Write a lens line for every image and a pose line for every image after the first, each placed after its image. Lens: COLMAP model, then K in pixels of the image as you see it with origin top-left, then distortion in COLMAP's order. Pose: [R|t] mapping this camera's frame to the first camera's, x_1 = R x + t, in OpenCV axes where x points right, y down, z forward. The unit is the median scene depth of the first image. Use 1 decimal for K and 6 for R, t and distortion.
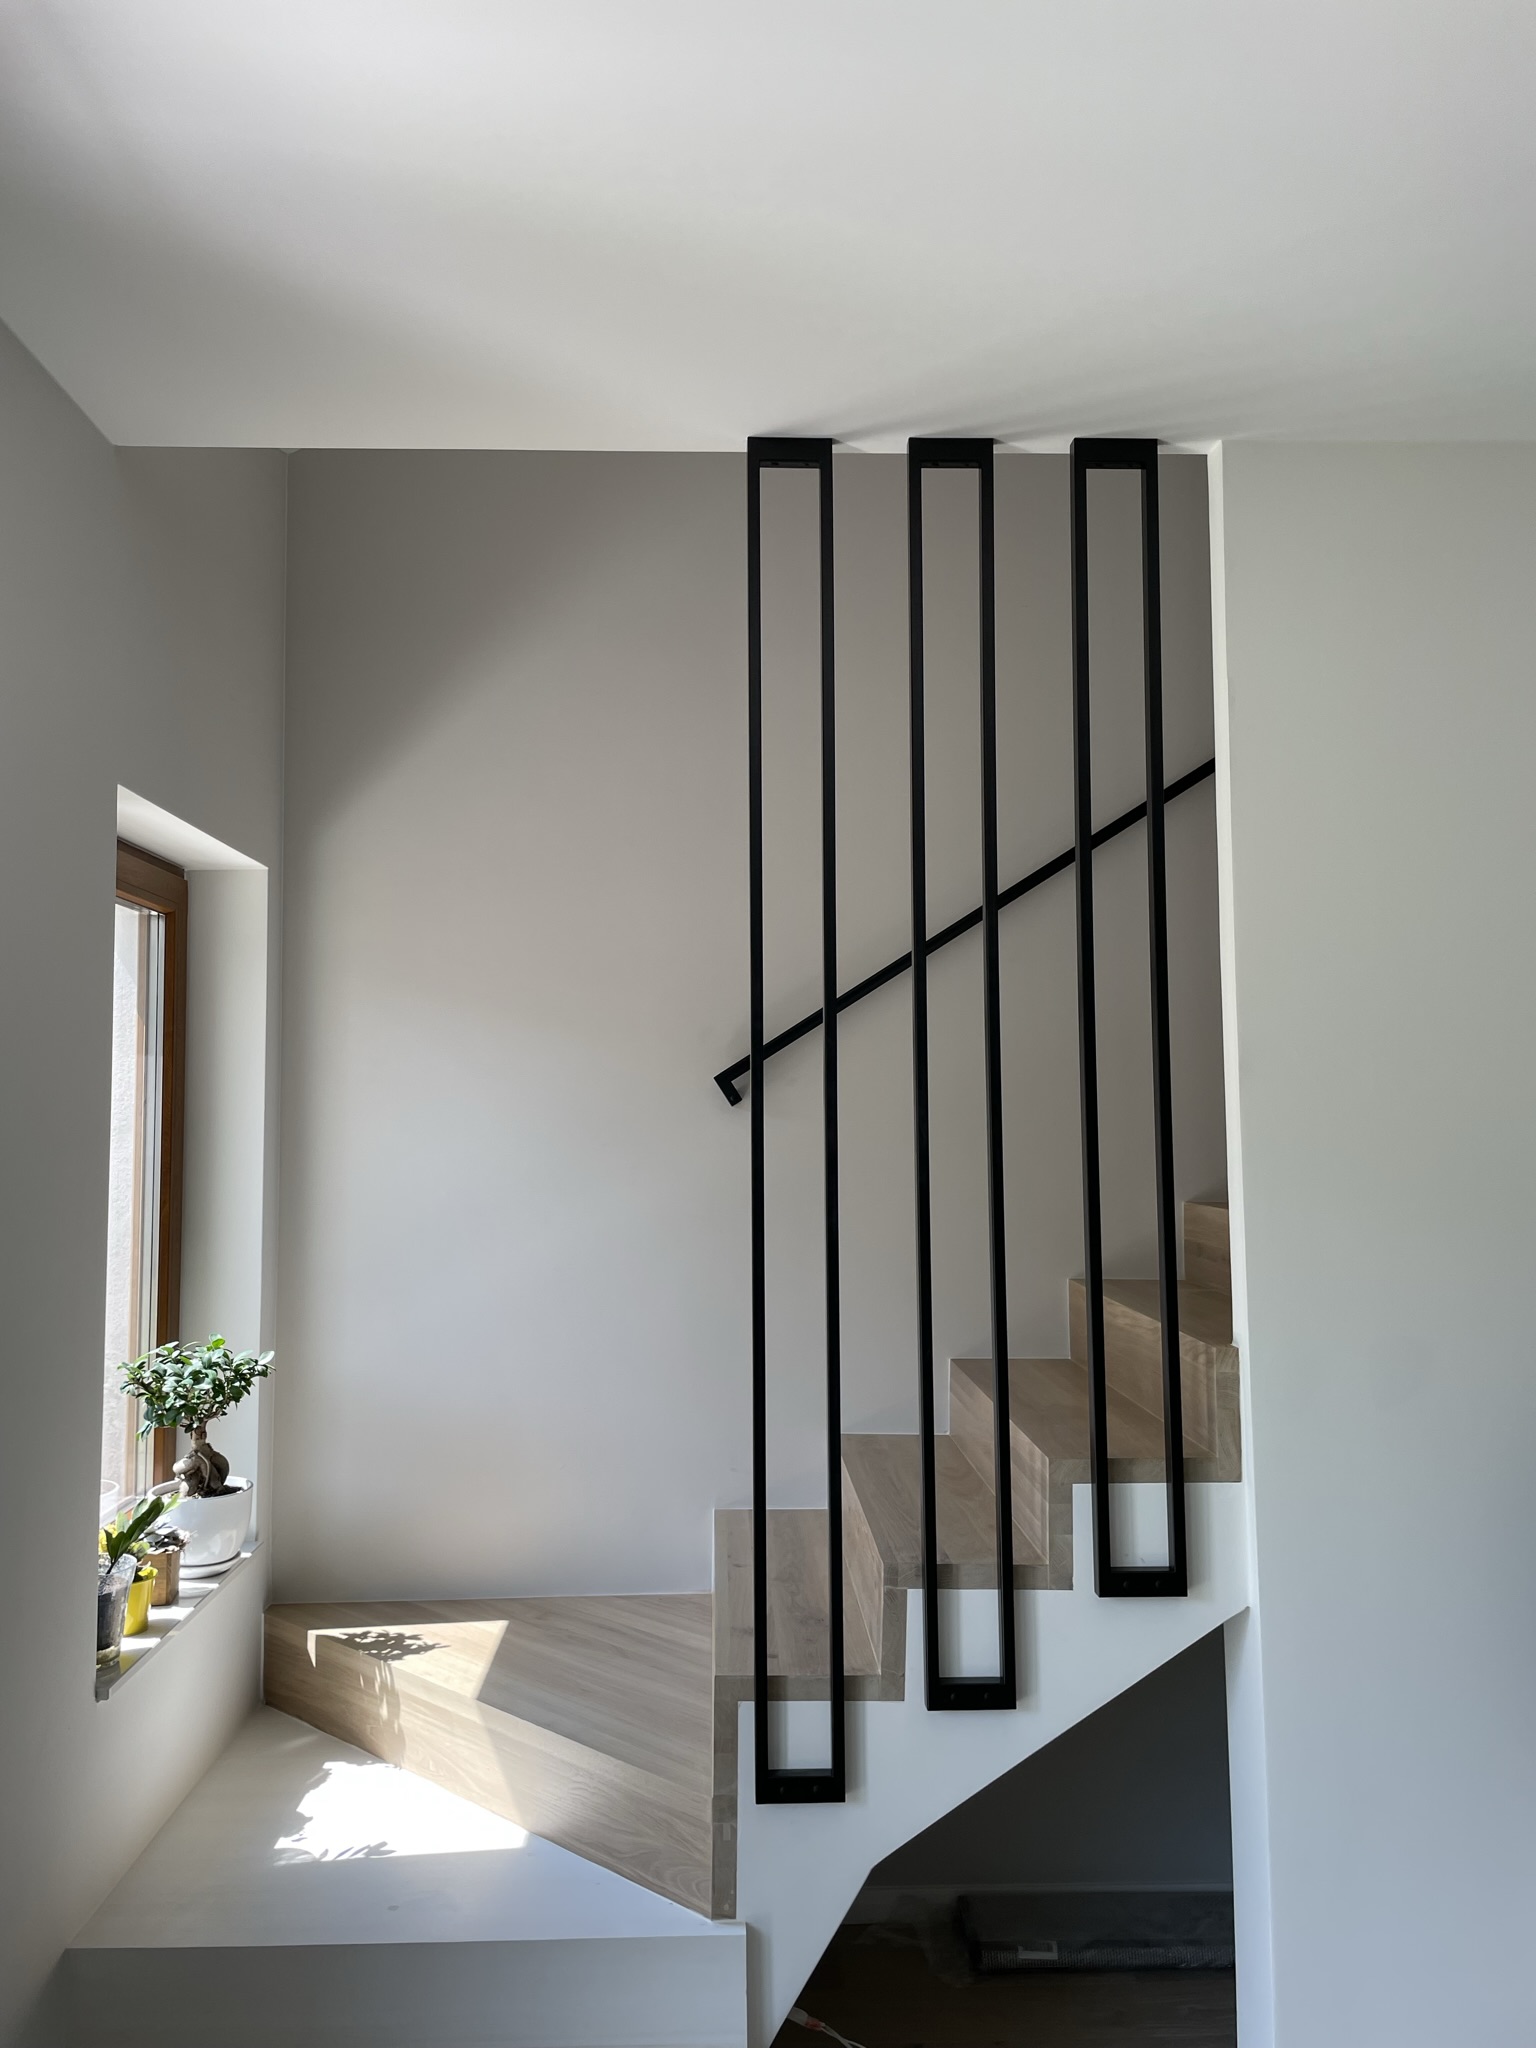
lens RADIAL K [[1554.4, 0, 767.3], [0, 1554.4, 999.2], [0, 0, 1]] dist [0.084615, -0.109241]
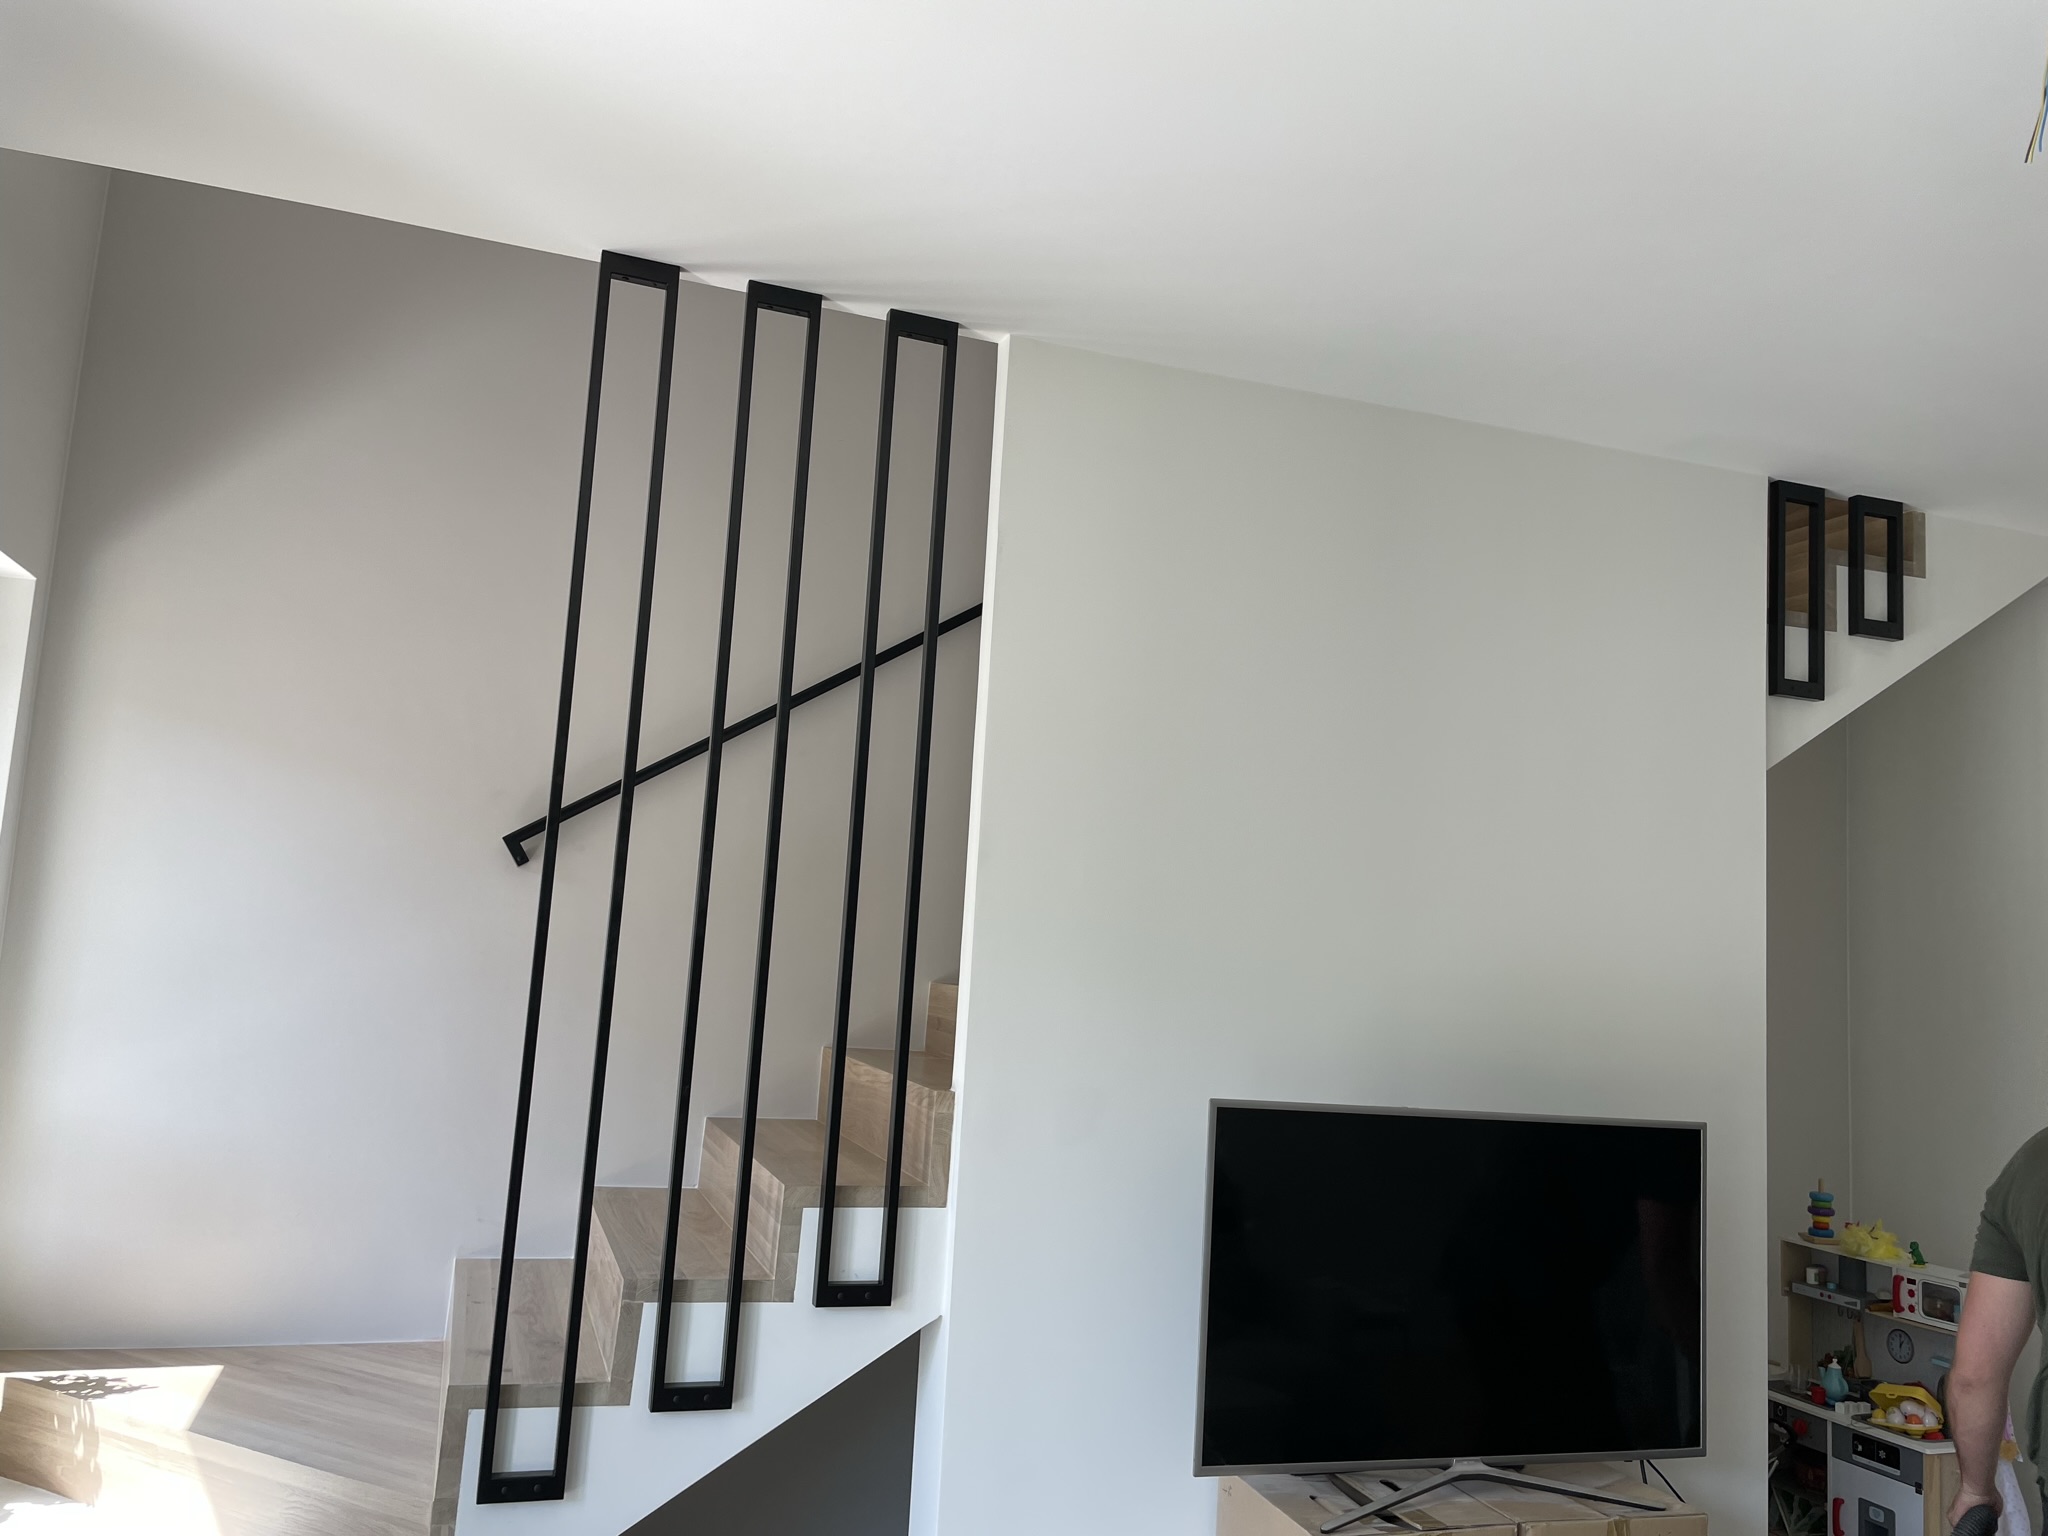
lens RADIAL K [[1554.4, 0, 1024.6], [0, 1554.4, 785.3], [0, 0, 1]] dist [0.084615, -0.109241]
pose [[0.951354, 0.100241, 0.291337, -0.013063], [-0.089329, 0.994718, -0.050555, 0.043382], [-0.294865, 0.022071, 0.955284, -0.128281]]
